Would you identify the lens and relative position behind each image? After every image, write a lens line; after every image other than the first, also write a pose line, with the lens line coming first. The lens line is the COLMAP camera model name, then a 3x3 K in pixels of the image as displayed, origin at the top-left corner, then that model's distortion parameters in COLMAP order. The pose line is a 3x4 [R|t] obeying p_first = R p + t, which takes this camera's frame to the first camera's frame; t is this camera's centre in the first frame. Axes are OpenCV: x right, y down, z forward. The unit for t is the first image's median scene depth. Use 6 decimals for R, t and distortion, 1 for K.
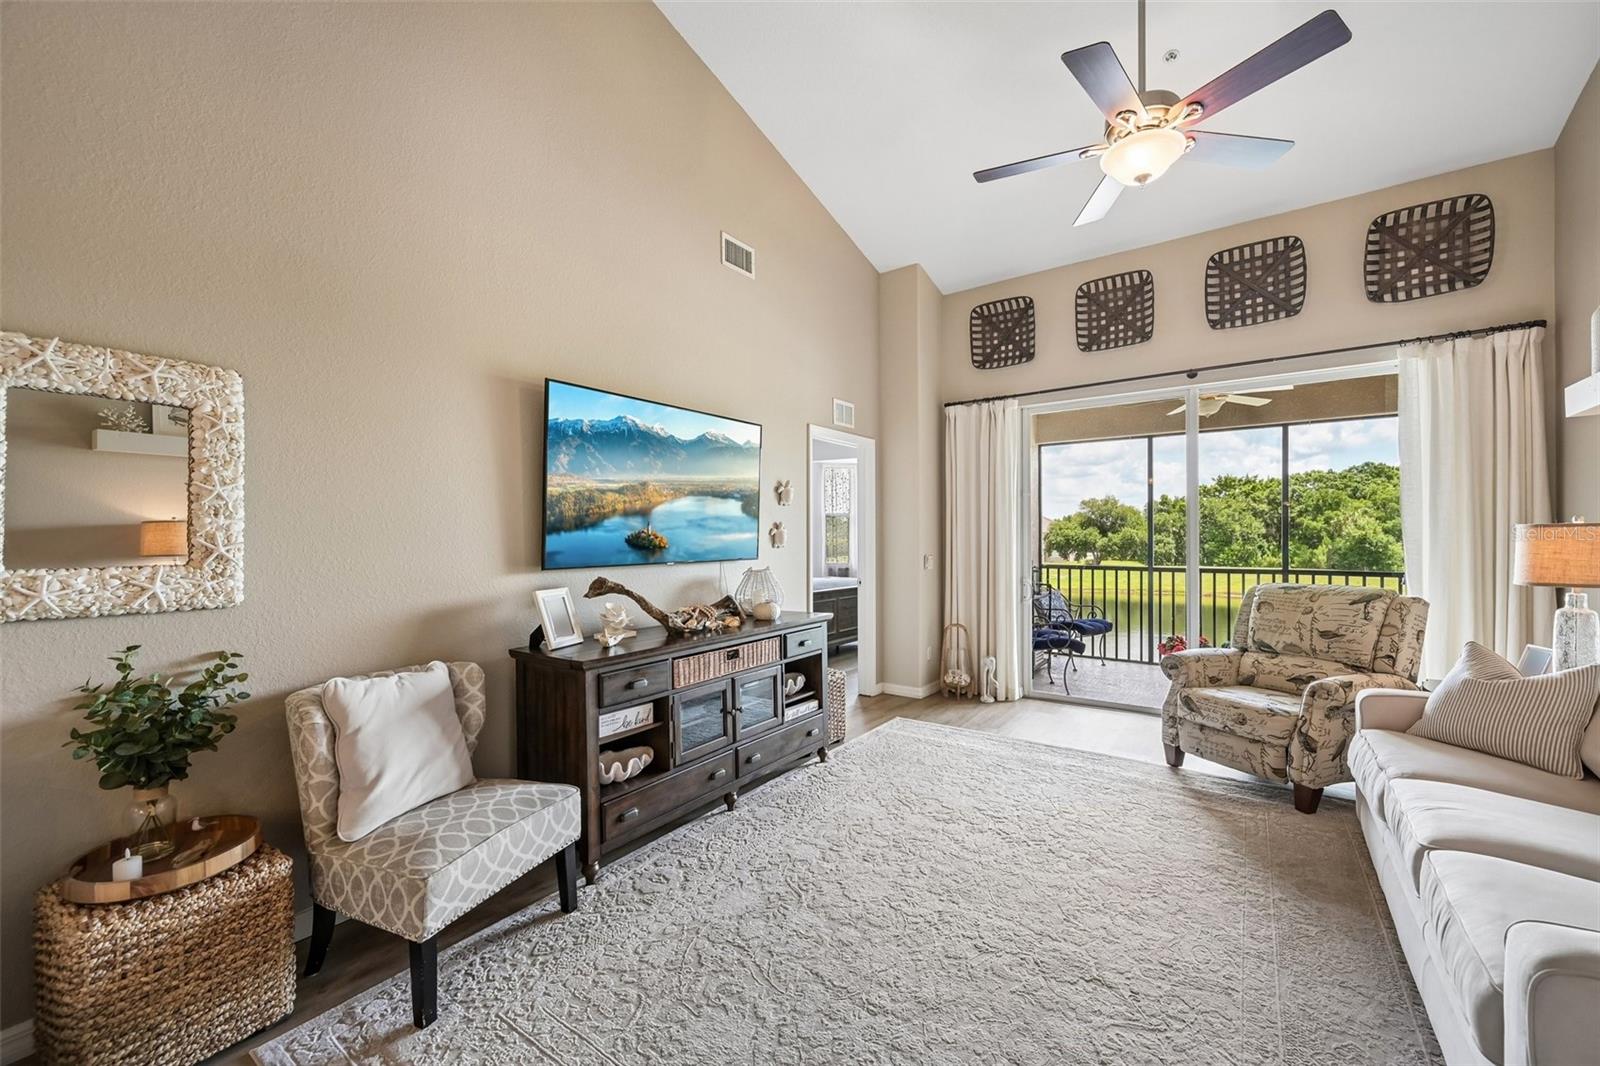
lens RADIAL K [[630.0, 0, 803.9], [0, 630.0, 539.3], [0, 0, 1]] dist [-0.000405, 0.000037]
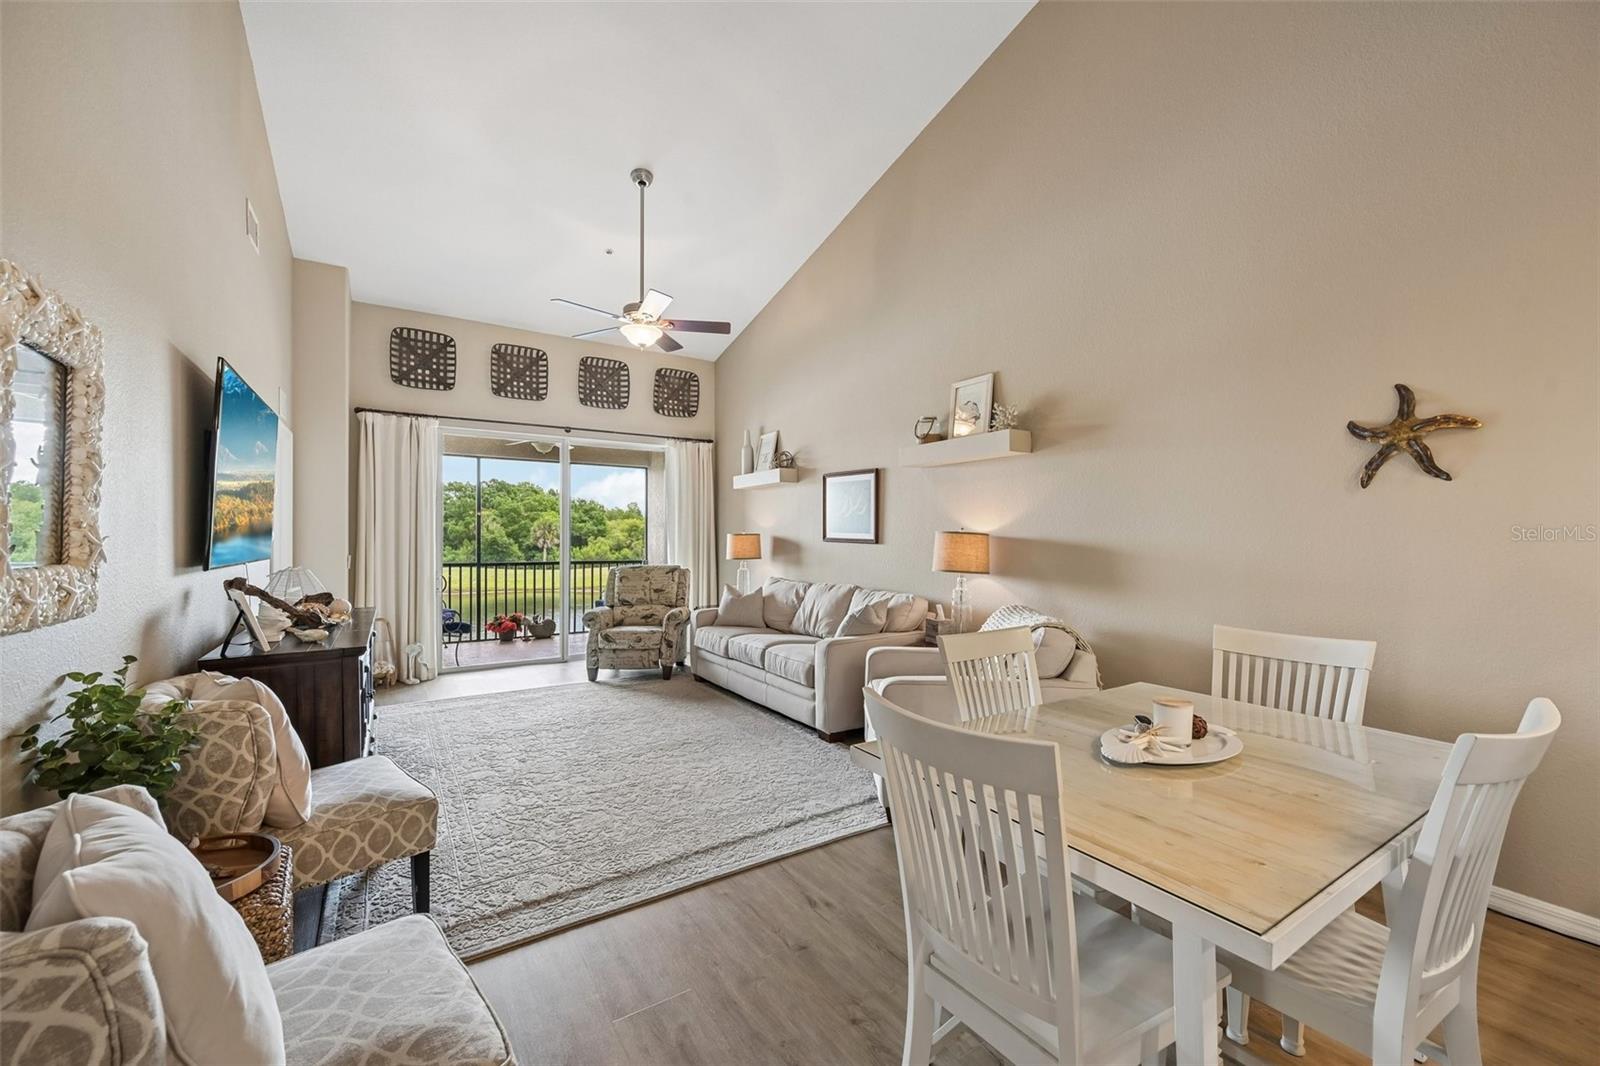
lens RADIAL K [[630.0, 0, 803.9], [0, 630.0, 539.3], [0, 0, 1]] dist [-0.000405, 0.000037]
pose [[0.360332, 0.005218, 0.932809, -0.520720], [-0.002346, 0.999986, -0.004687, 0.003606], [-0.932821, -0.000500, 0.360340, -0.058740]]
